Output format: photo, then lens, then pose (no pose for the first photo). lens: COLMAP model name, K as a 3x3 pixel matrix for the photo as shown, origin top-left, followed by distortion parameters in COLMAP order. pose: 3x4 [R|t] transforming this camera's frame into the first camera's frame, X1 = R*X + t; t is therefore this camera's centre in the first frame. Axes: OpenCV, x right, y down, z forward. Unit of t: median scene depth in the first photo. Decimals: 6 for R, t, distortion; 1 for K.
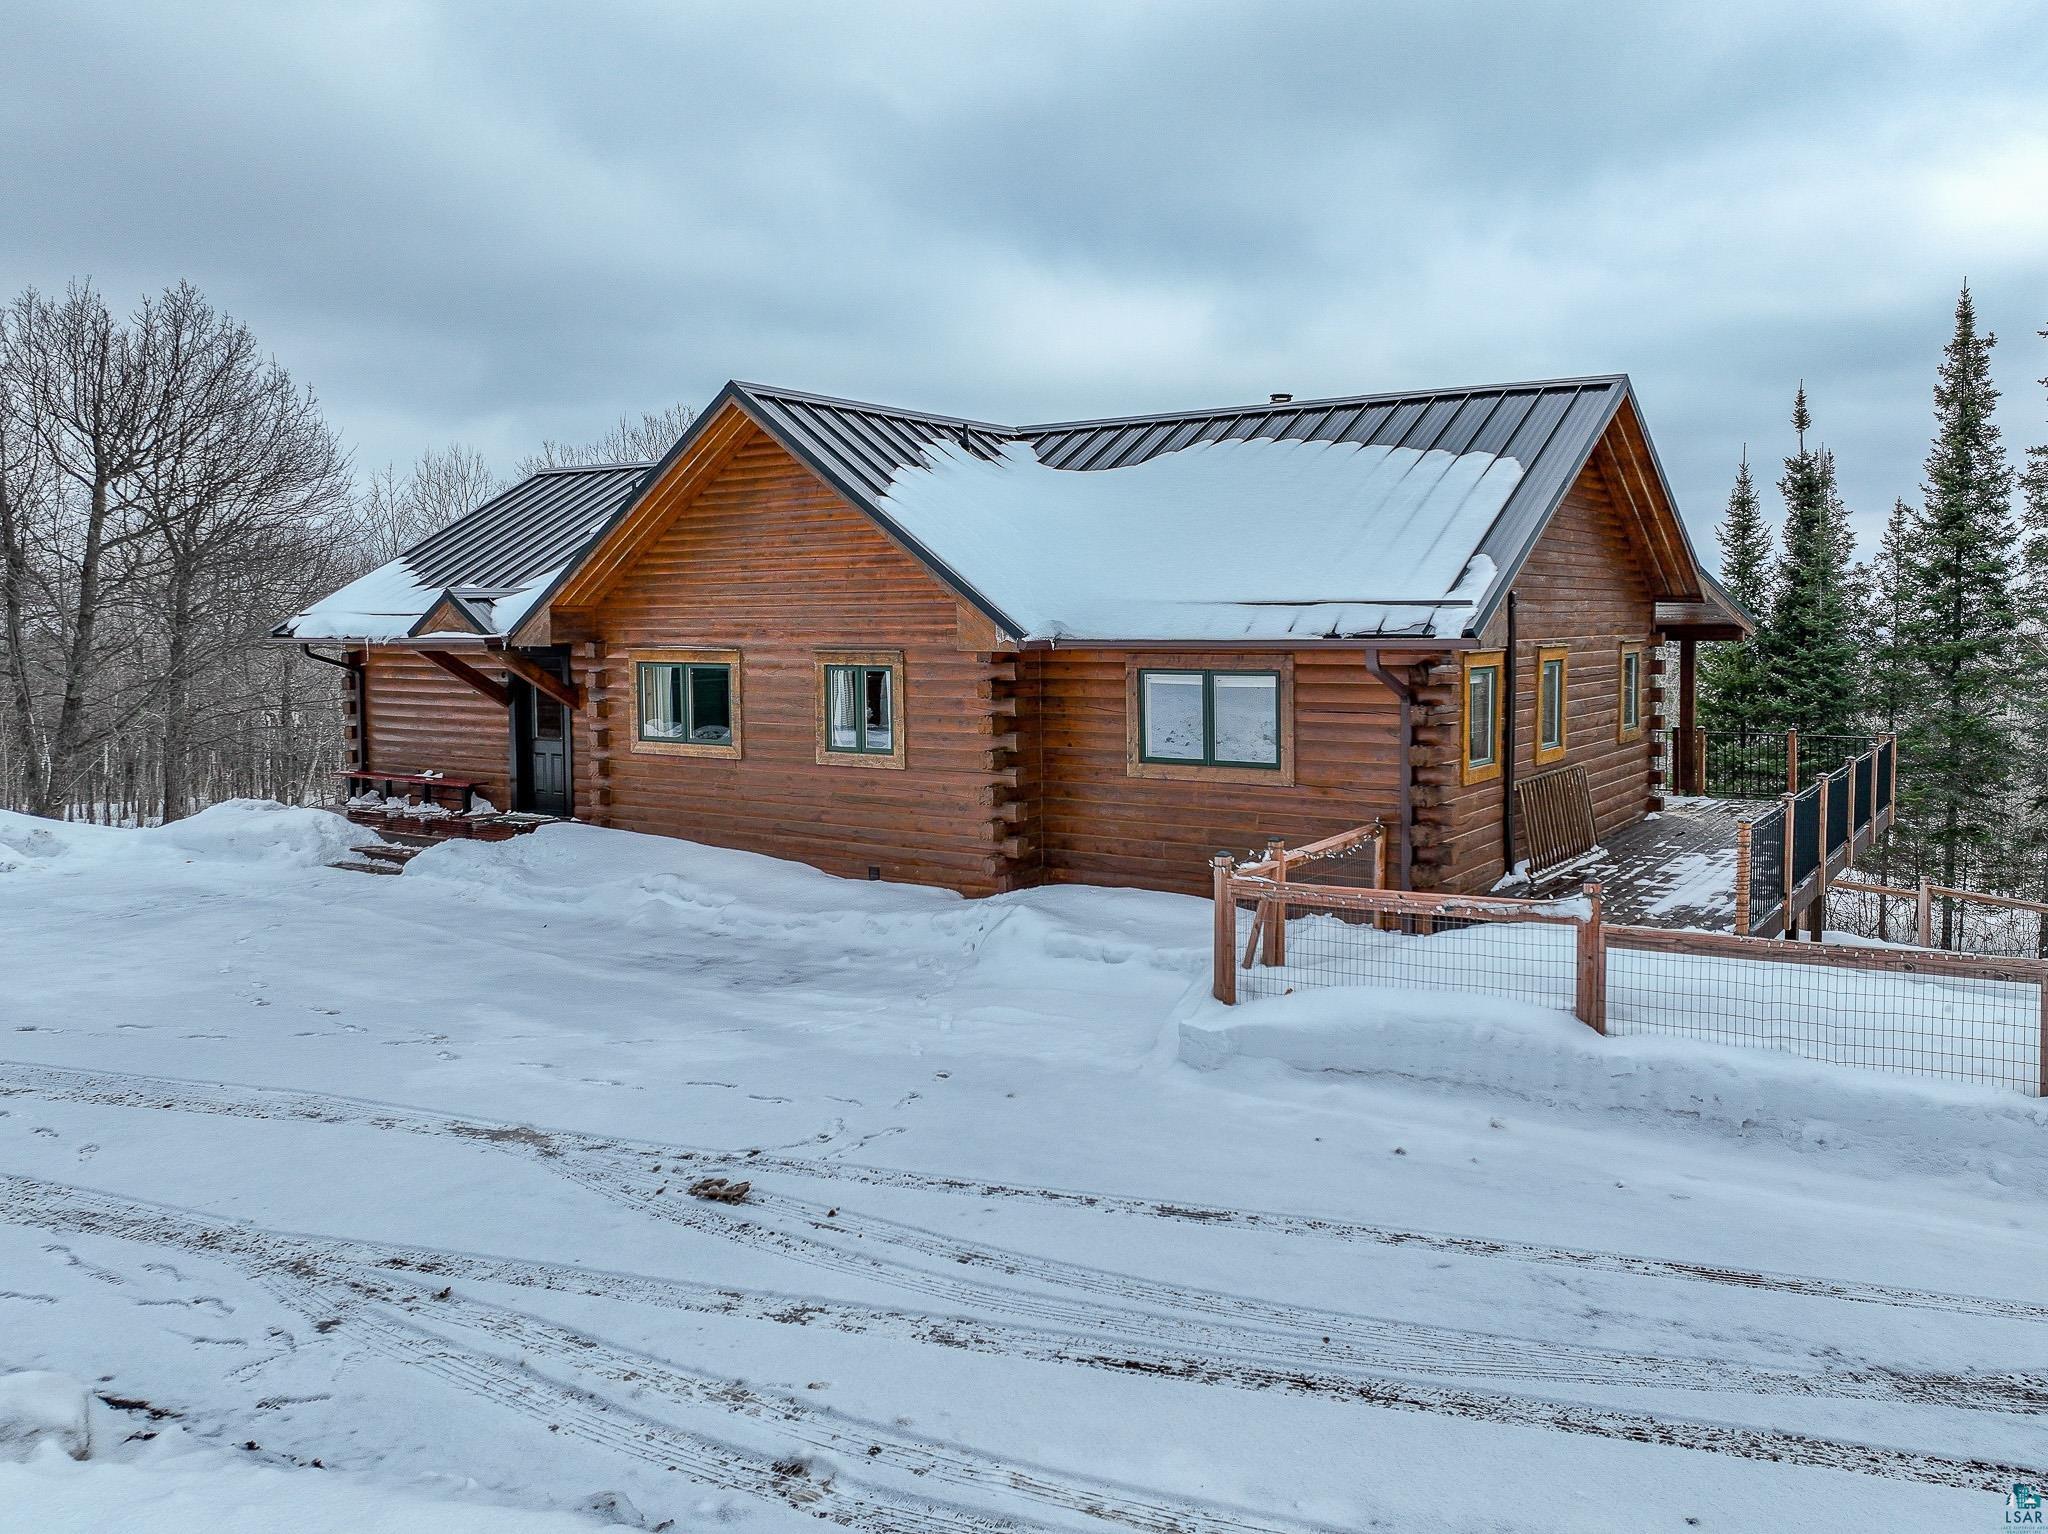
lens RADIAL K [[1481.4, 0, 1138.5], [0, 1481.4, 611.1], [0, 0, 1]] dist [0.003543, 0.002714]
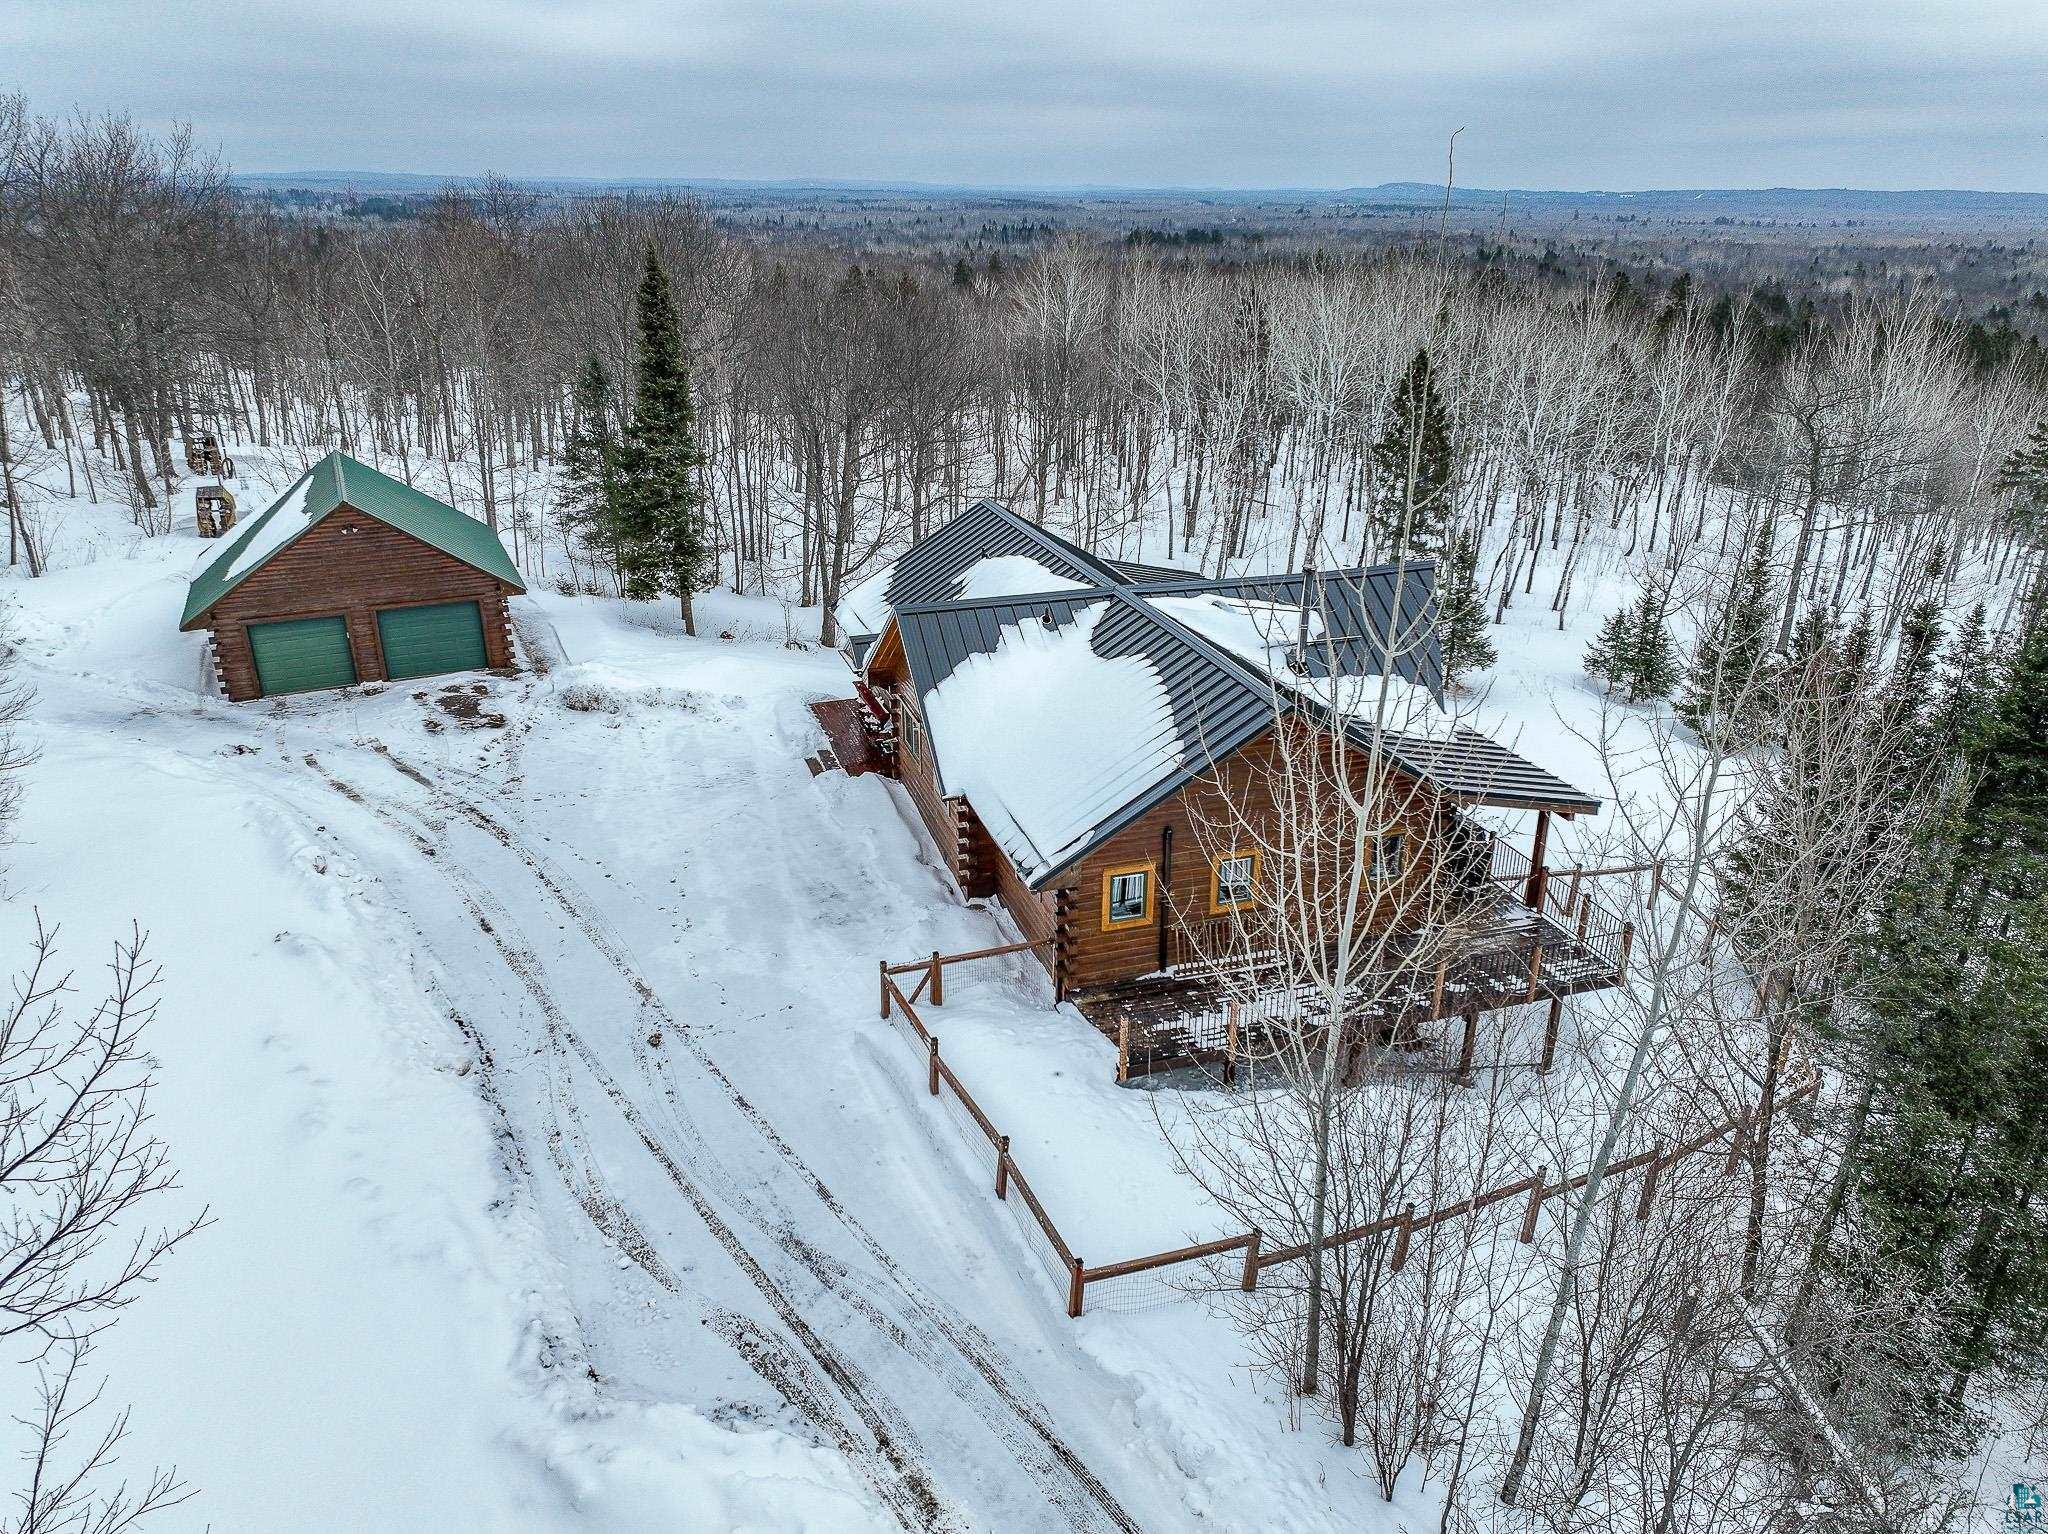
lens RADIAL K [[1444.2, 0, 1028.6], [0, 1444.2, 644.3], [0, 0, 1]] dist [0.001225, 0.002460]
pose [[0.773537, 0.204296, -0.599920, 1.109659], [-0.004660, 0.948425, 0.316967, -0.772234], [0.633734, -0.242390, 0.734594, -0.326997]]
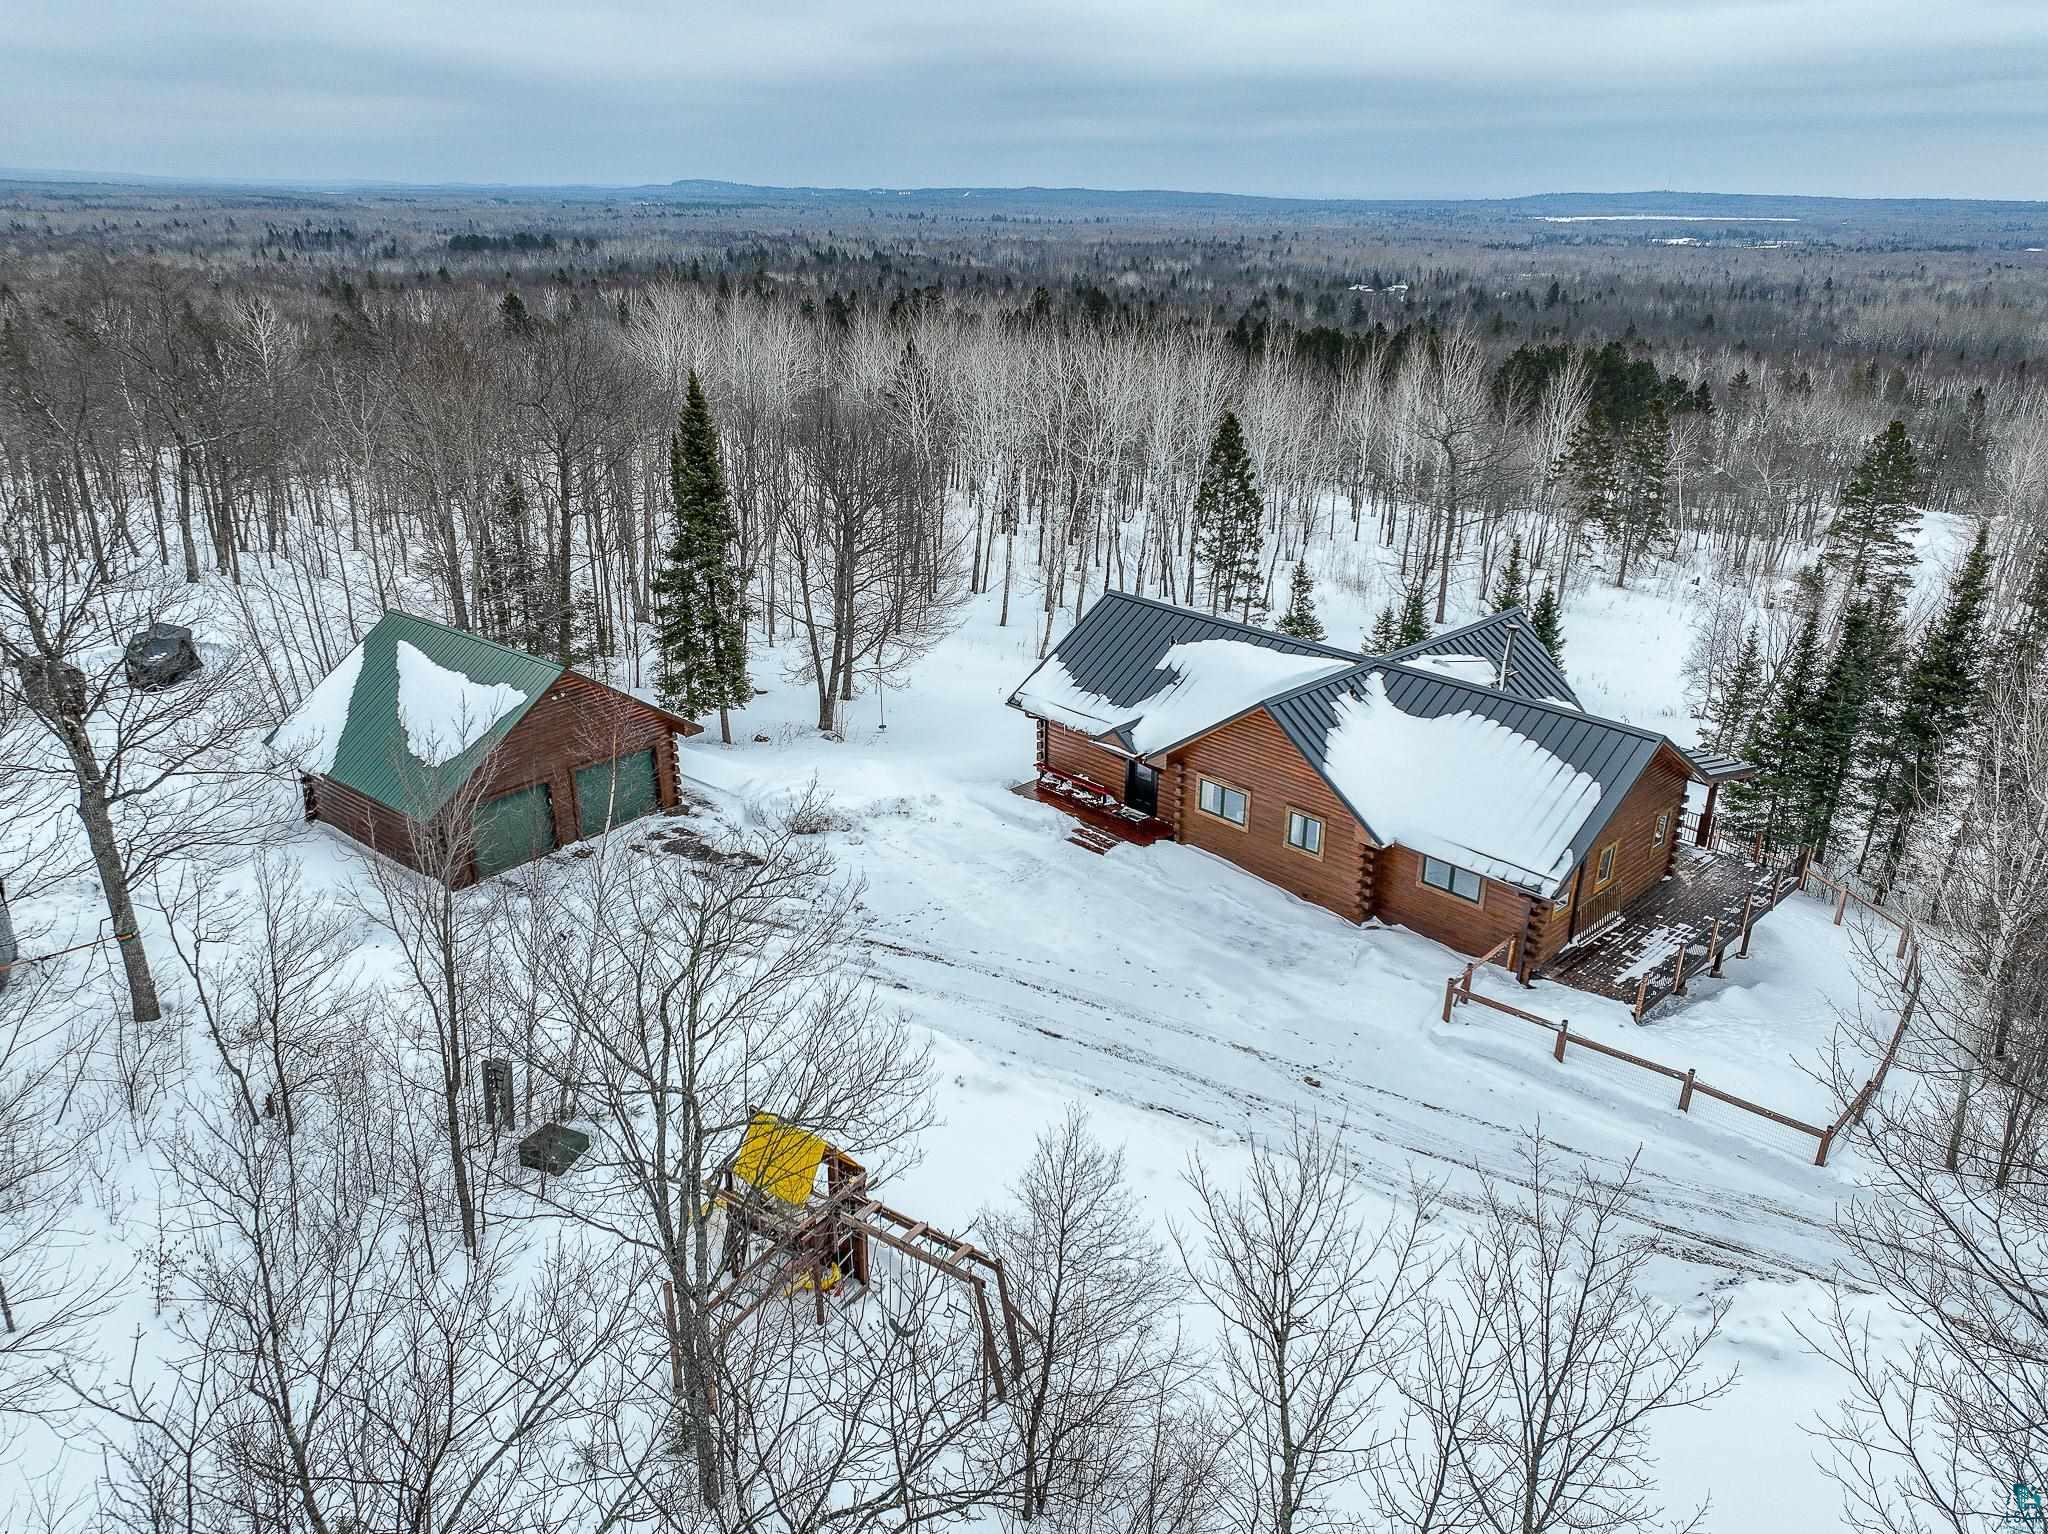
lens RADIAL K [[1432.6, 0, 1019.6], [0, 1432.6, 692.6], [0, 0, 1]] dist [0.003453, 0.004121]
pose [[0.970982, 0.097087, -0.218560, -0.160611], [-0.016359, 0.938714, 0.344310, -1.023638], [0.238593, -0.330743, 0.913062, -1.273352]]
